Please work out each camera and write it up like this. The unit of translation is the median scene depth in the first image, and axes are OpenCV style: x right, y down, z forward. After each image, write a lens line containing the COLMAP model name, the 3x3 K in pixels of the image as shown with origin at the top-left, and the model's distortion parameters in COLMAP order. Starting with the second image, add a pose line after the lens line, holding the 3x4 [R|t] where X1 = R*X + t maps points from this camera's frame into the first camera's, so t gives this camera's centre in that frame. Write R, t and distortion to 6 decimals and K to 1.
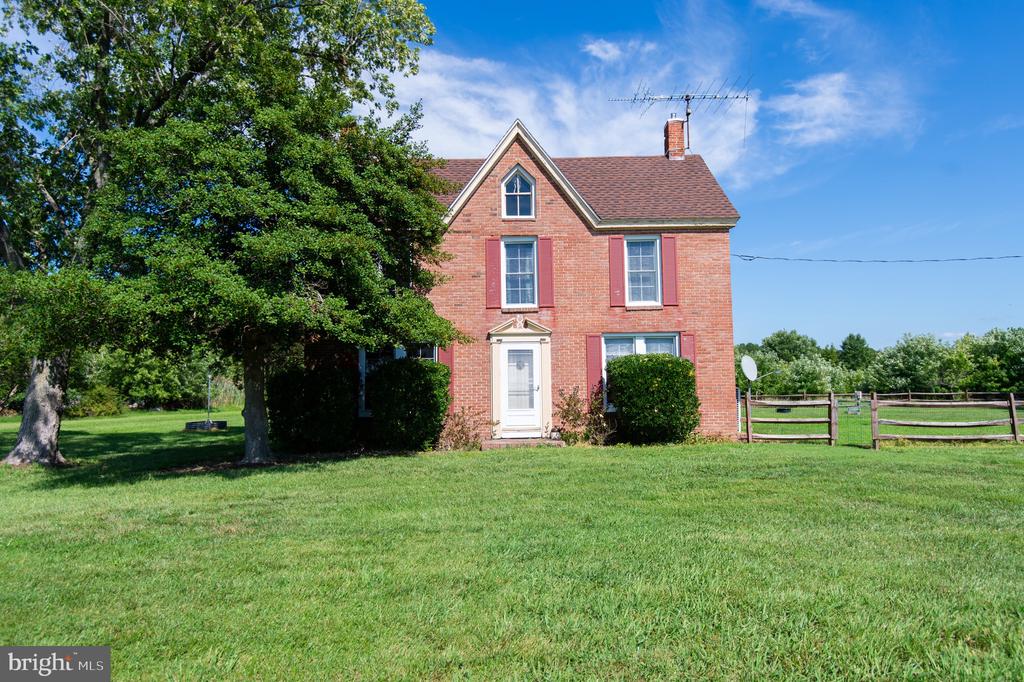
lens RADIAL K [[665.2, 0, 515.0], [0, 665.2, 341.6], [0, 0, 1]] dist [-0.000355, -0.007189]
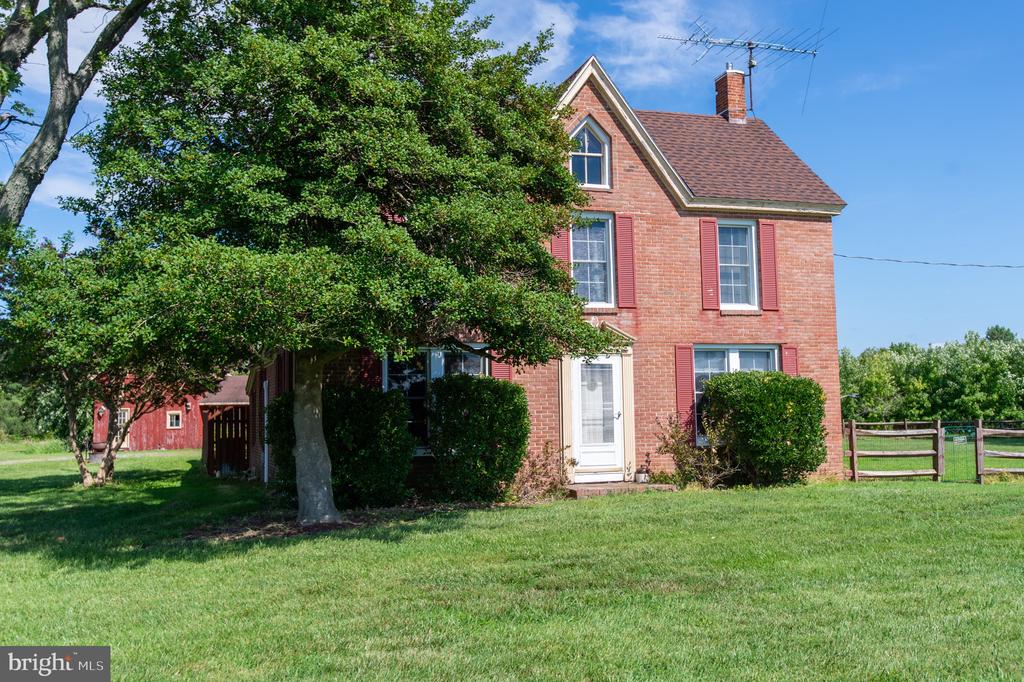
lens RADIAL K [[1002.7, 0, 499.3], [0, 1002.7, 336.8], [0, 0, 1]] dist [0.004649, 0.000000]
pose [[0.951001, 0.020610, 0.308501, -0.438022], [-0.016399, 0.999734, -0.016238, 0.001787], [-0.308753, 0.010383, 0.951086, -0.035756]]
